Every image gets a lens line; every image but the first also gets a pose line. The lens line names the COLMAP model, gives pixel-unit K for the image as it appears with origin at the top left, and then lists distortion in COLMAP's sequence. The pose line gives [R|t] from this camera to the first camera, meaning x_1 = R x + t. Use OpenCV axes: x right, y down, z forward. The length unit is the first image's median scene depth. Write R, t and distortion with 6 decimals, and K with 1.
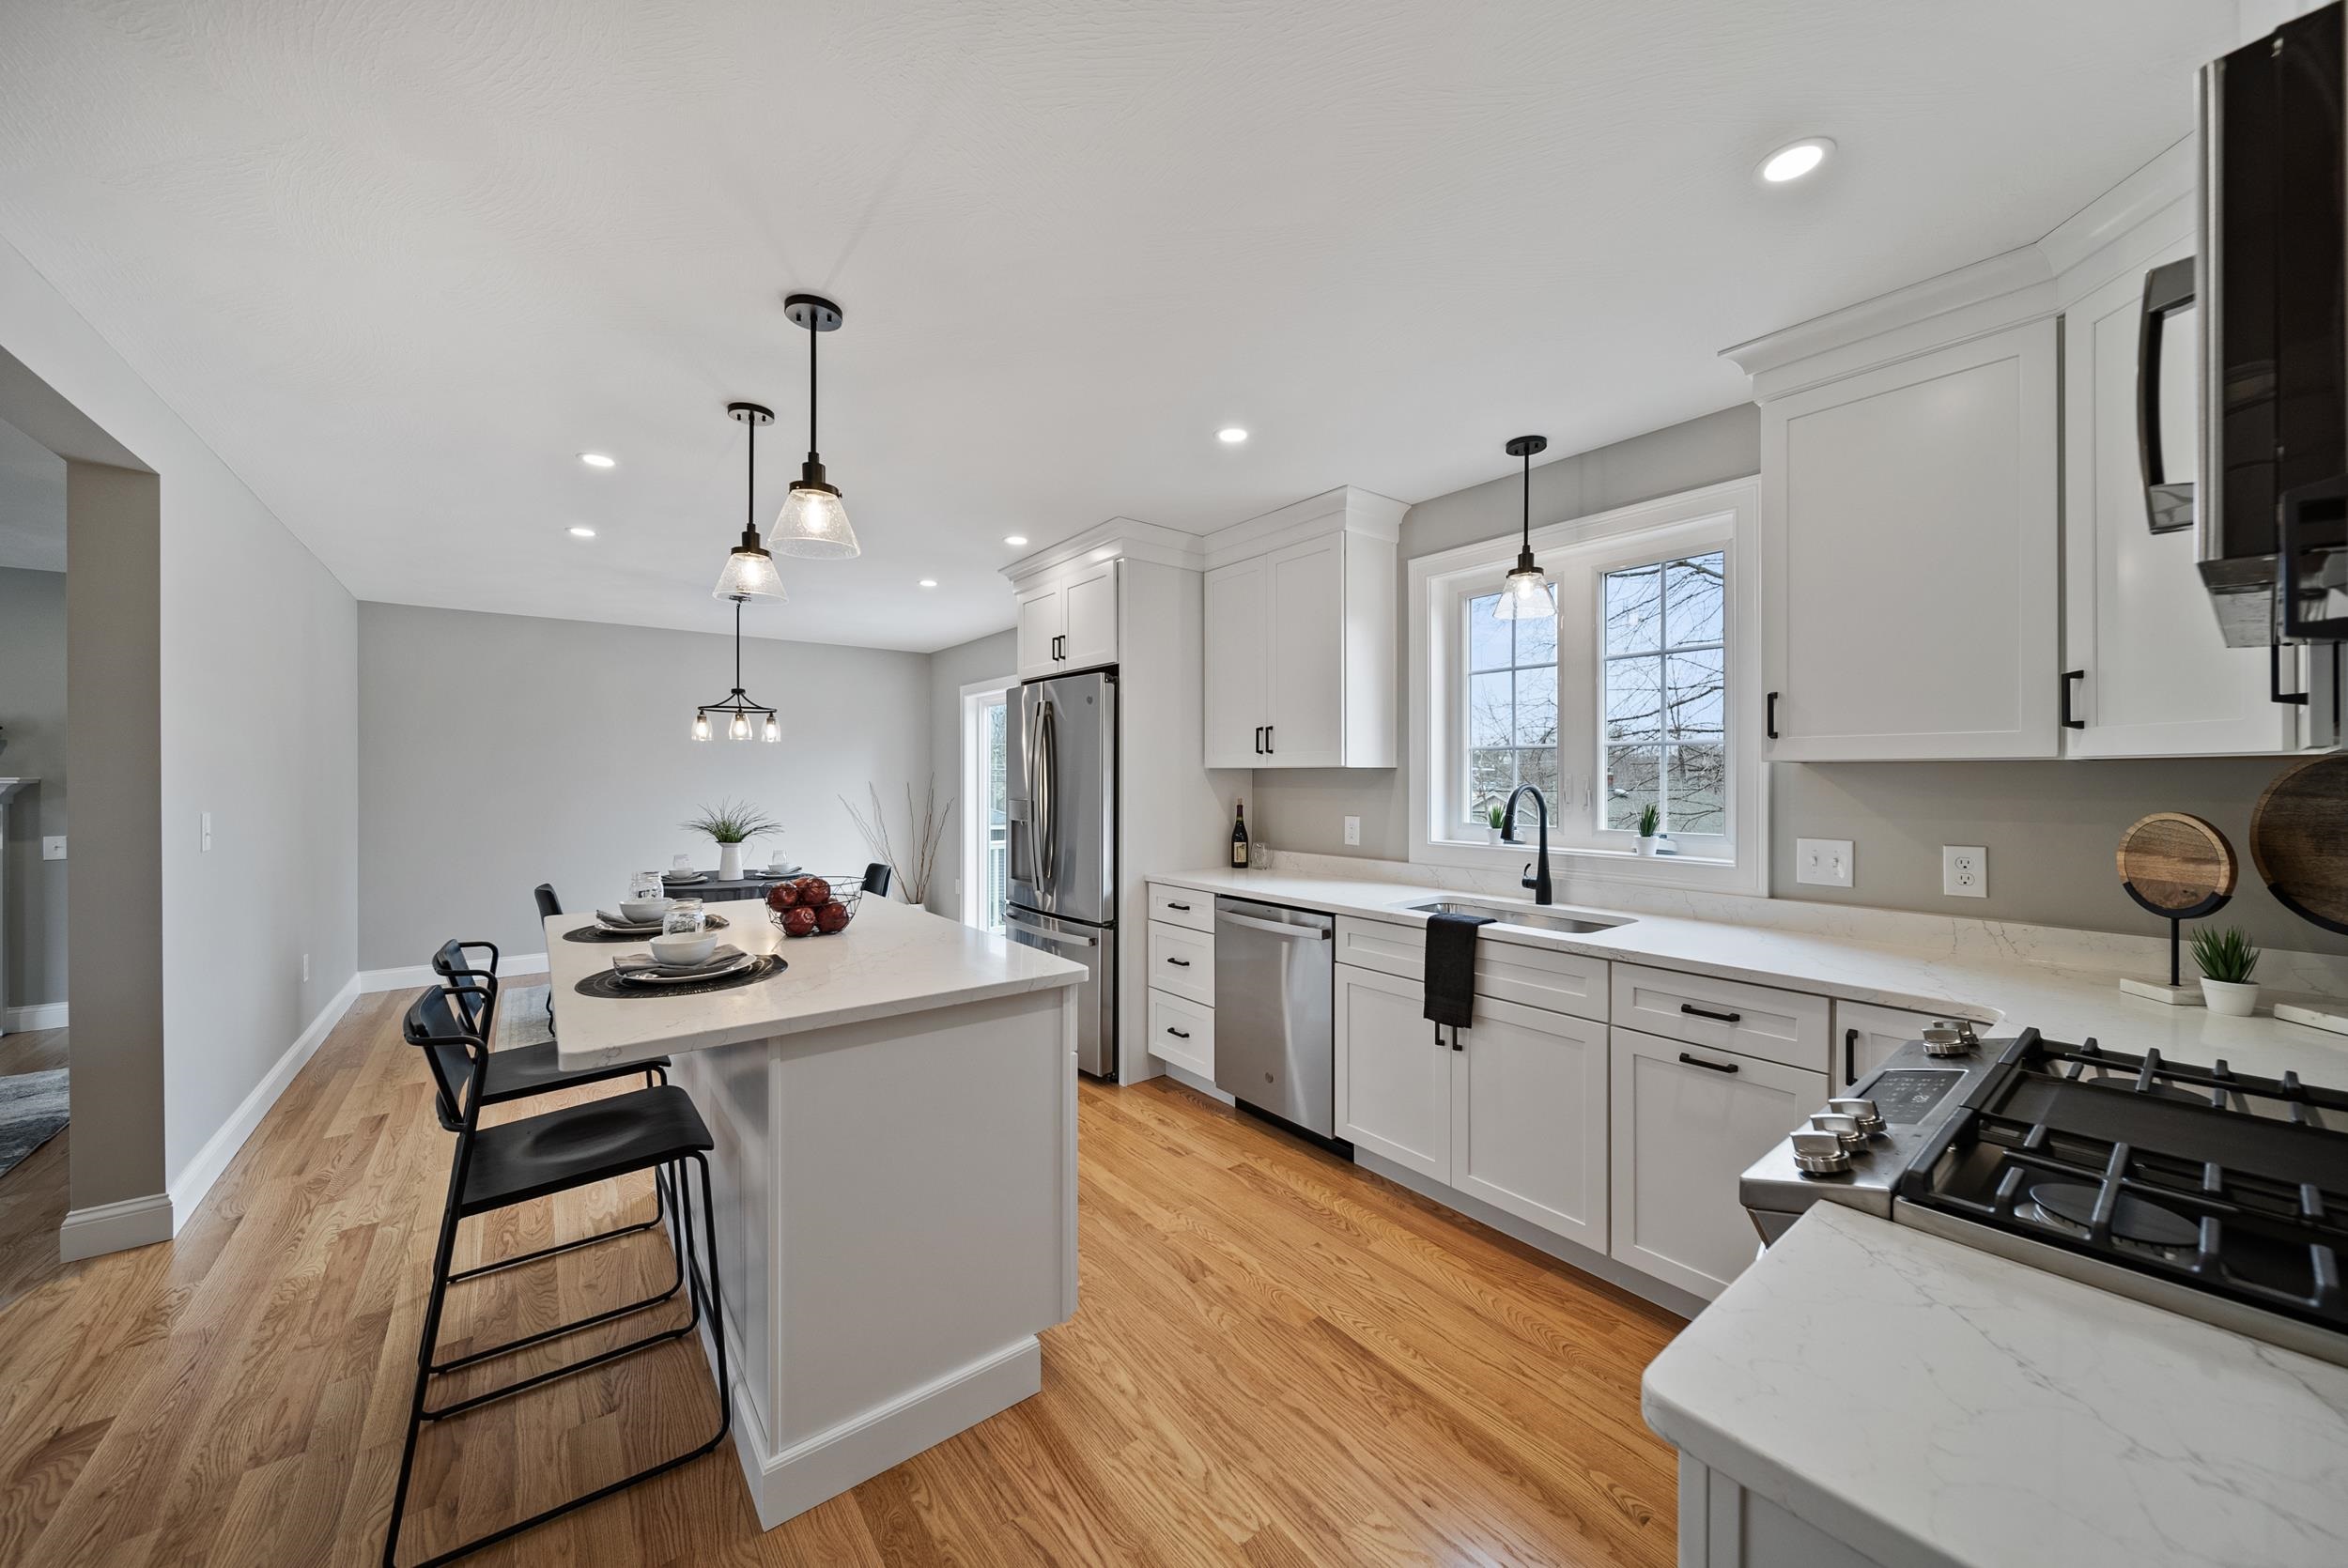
lens RADIAL K [[832.6, 0, 1177.8], [0, 832.6, 775.1], [0, 0, 1]] dist [-0.002736, -0.000363]
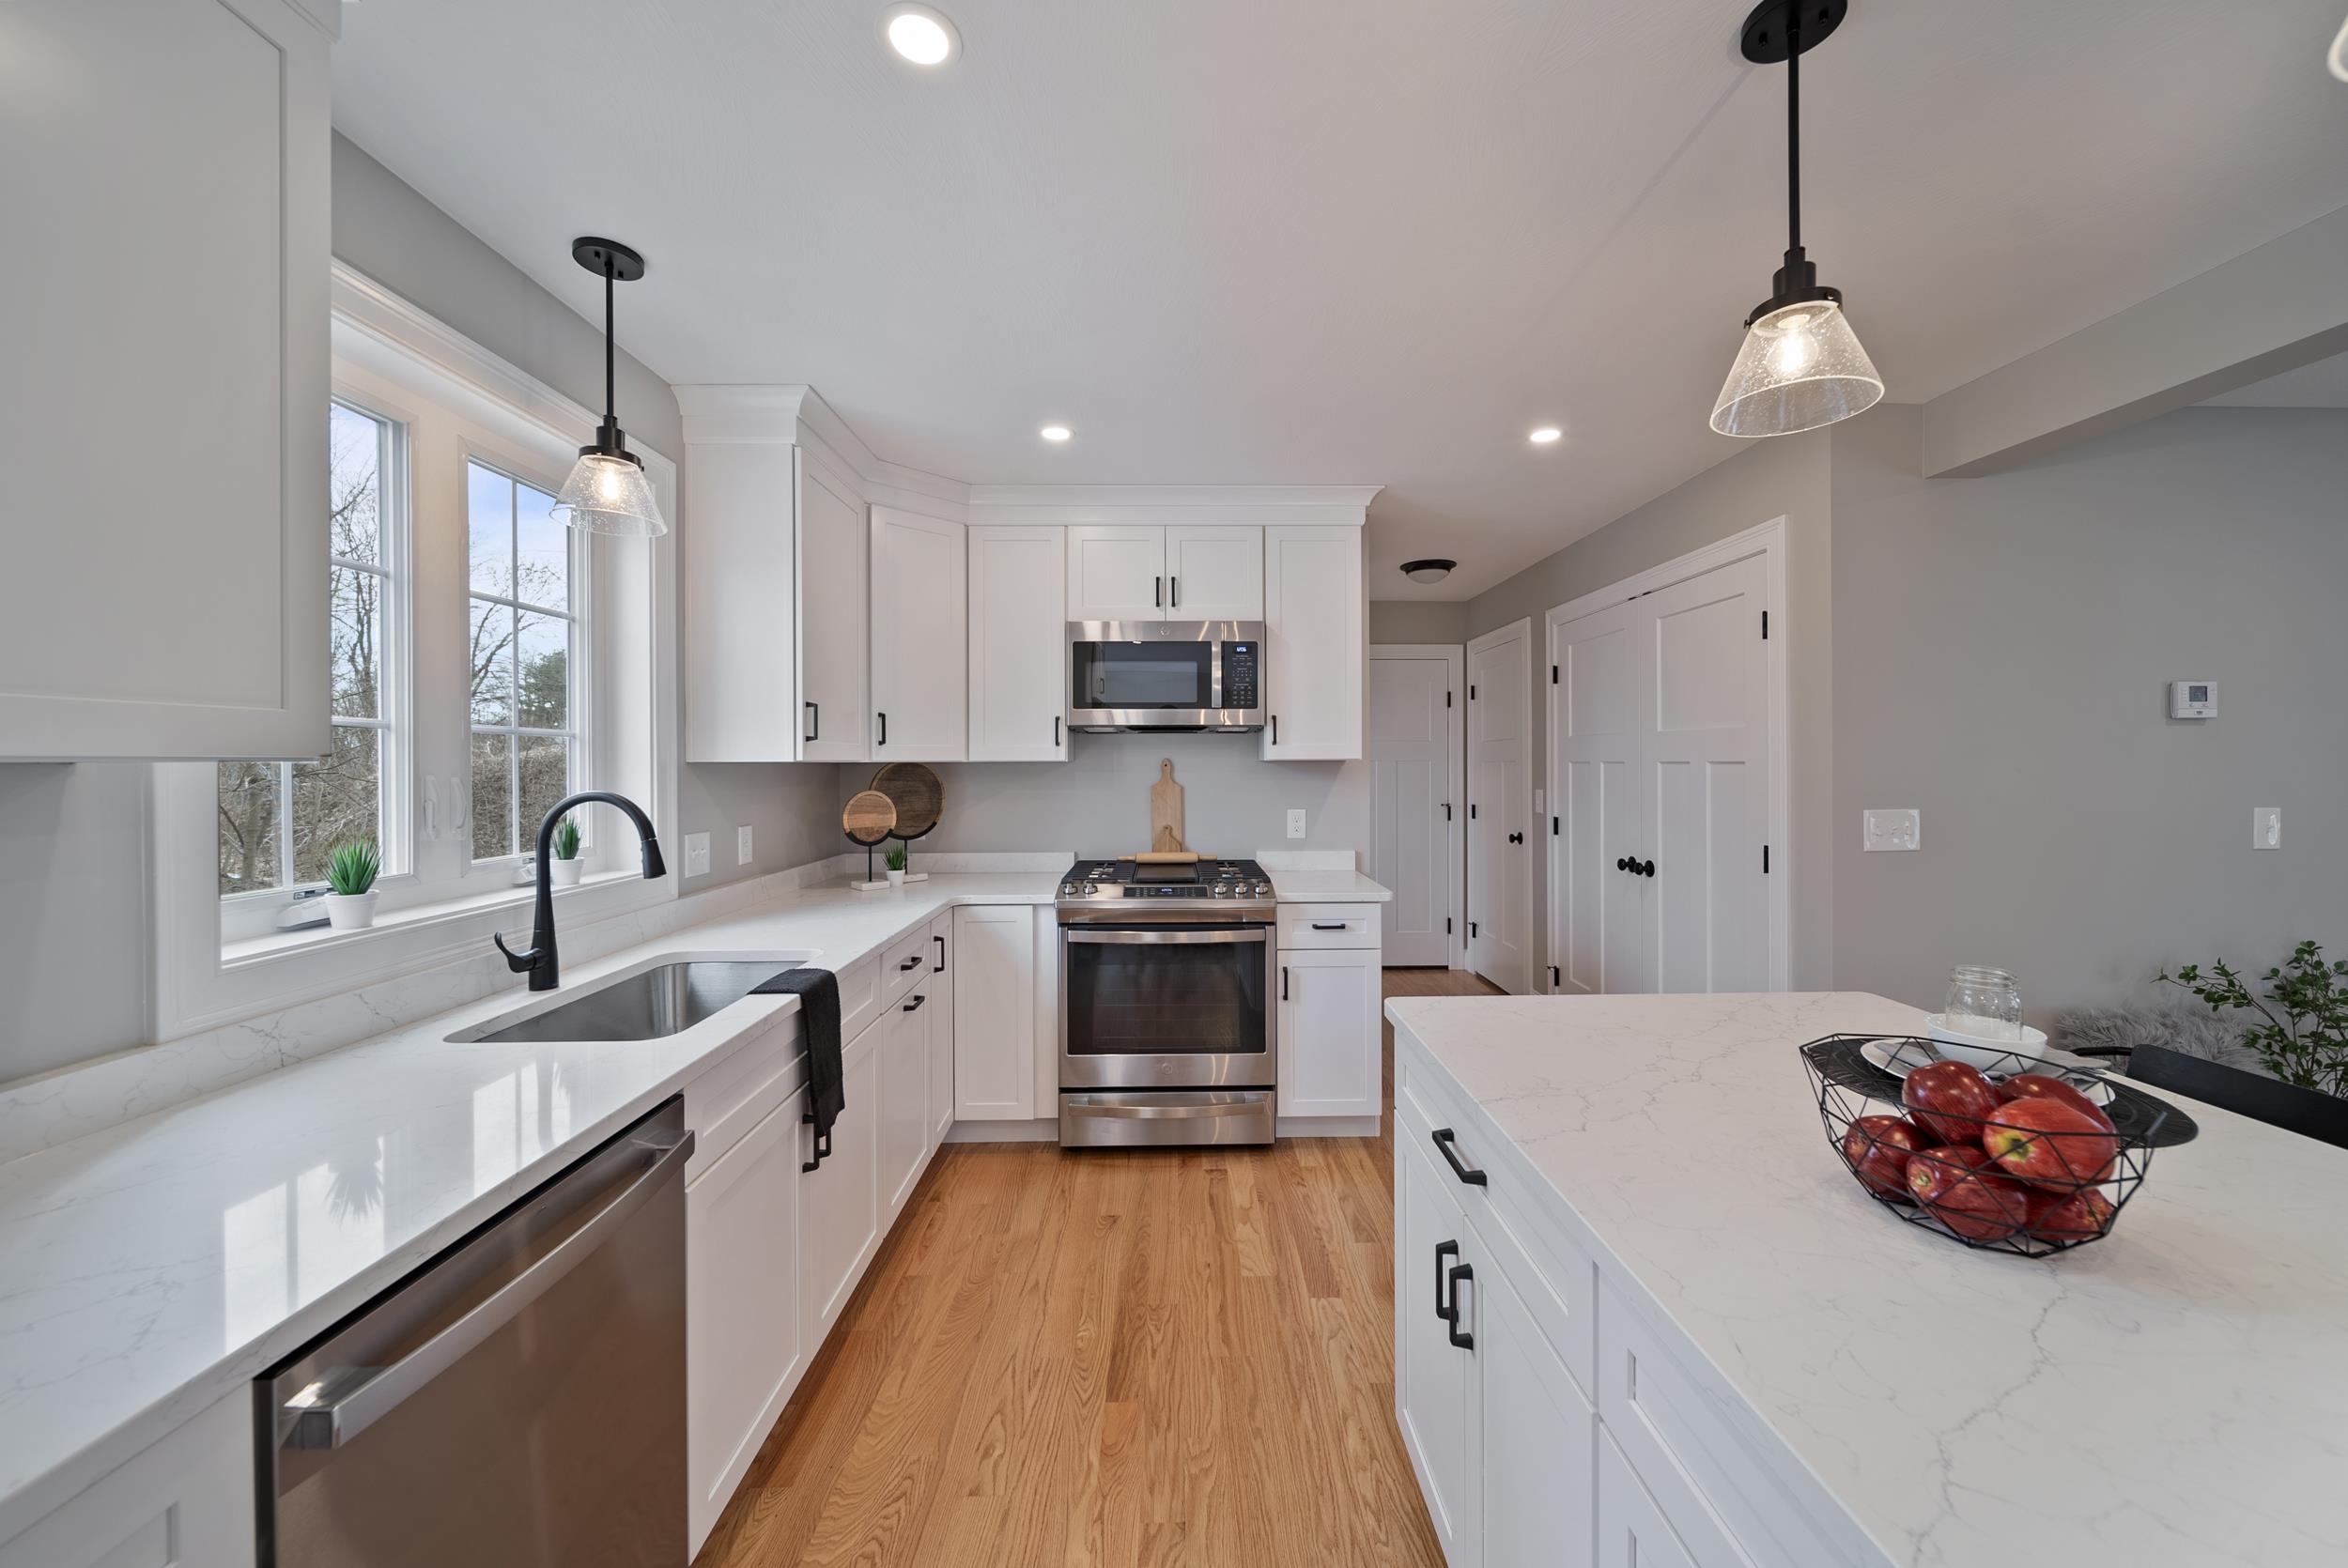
lens RADIAL K [[853.3, 0, 1185.4], [0, 853.3, 770.2], [0, 0, 1]] dist [-0.002103, -0.000146]
pose [[-0.802875, -0.001274, 0.596146, -0.383124], [0.004563, 0.999955, 0.008282, -0.010072], [-0.596130, 0.009369, -0.802833, 1.503548]]
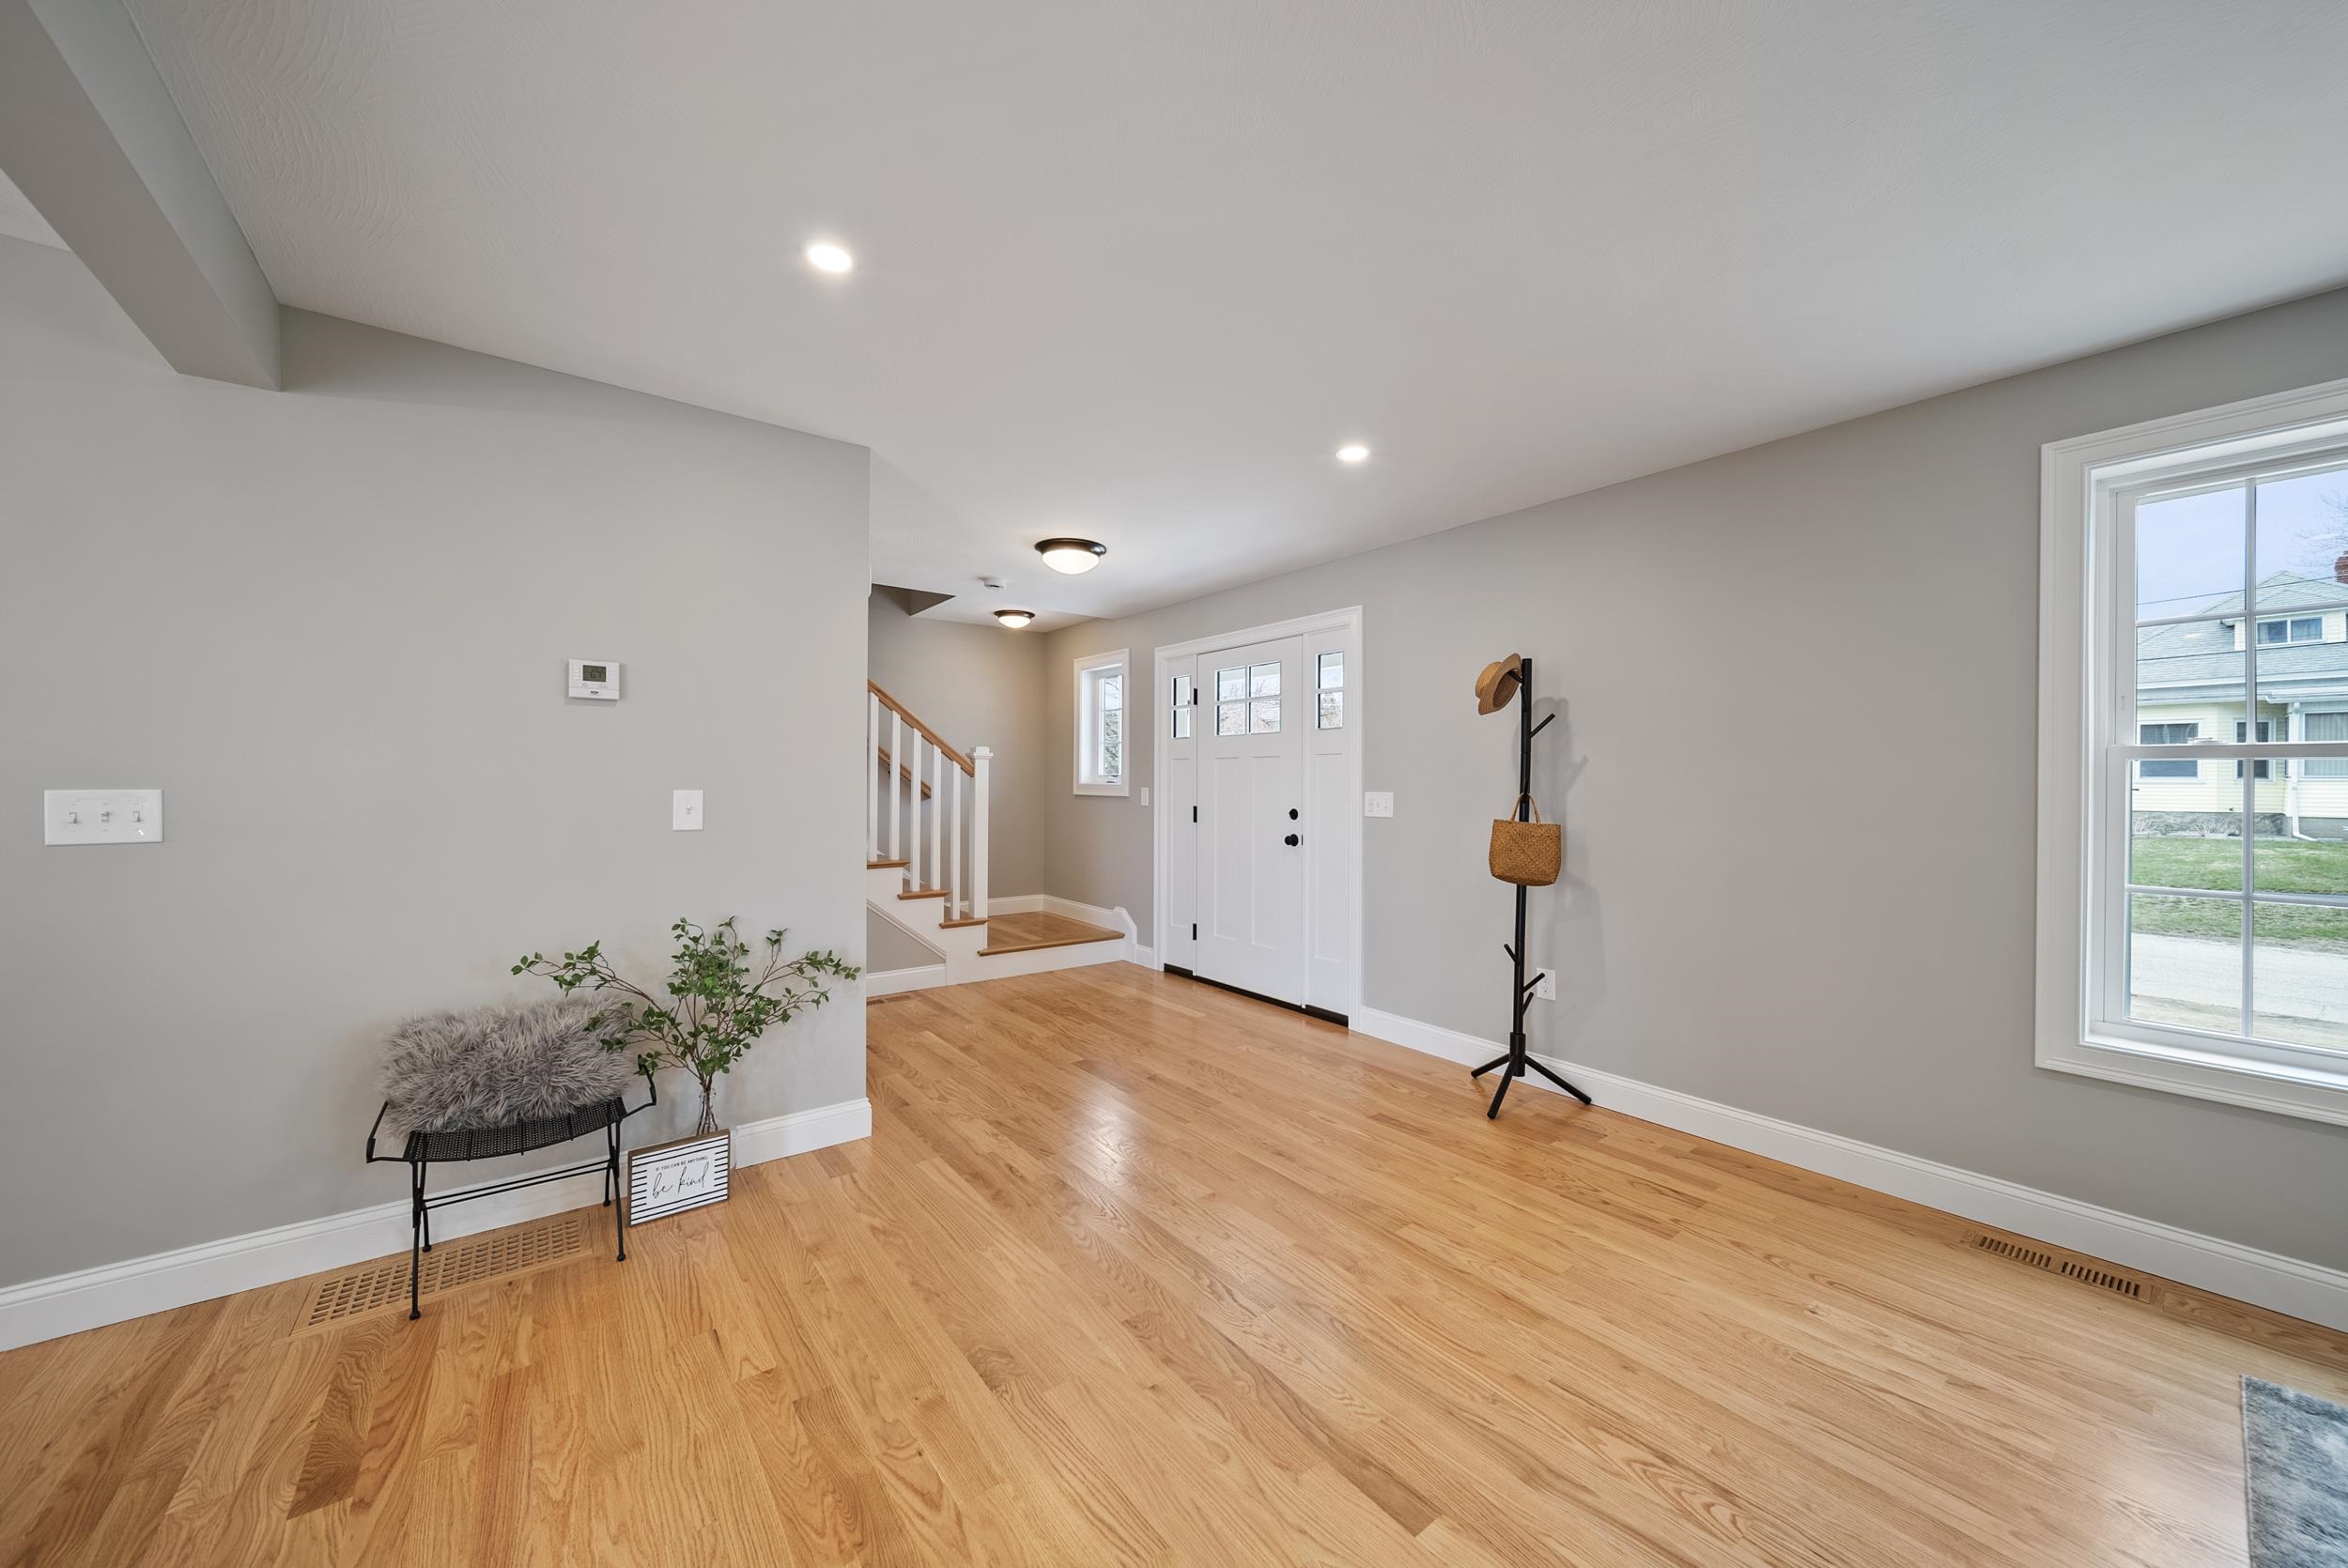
lens RADIAL K [[833.1, 0, 1174.0], [0, 833.1, 784.0], [0, 0, 1]] dist [0.000891, -0.000007]
pose [[-0.999939, -0.007047, 0.008457, -1.543057], [-0.007021, 0.999970, 0.003160, 0.039441], [-0.008479, 0.003101, -0.999959, 0.893508]]
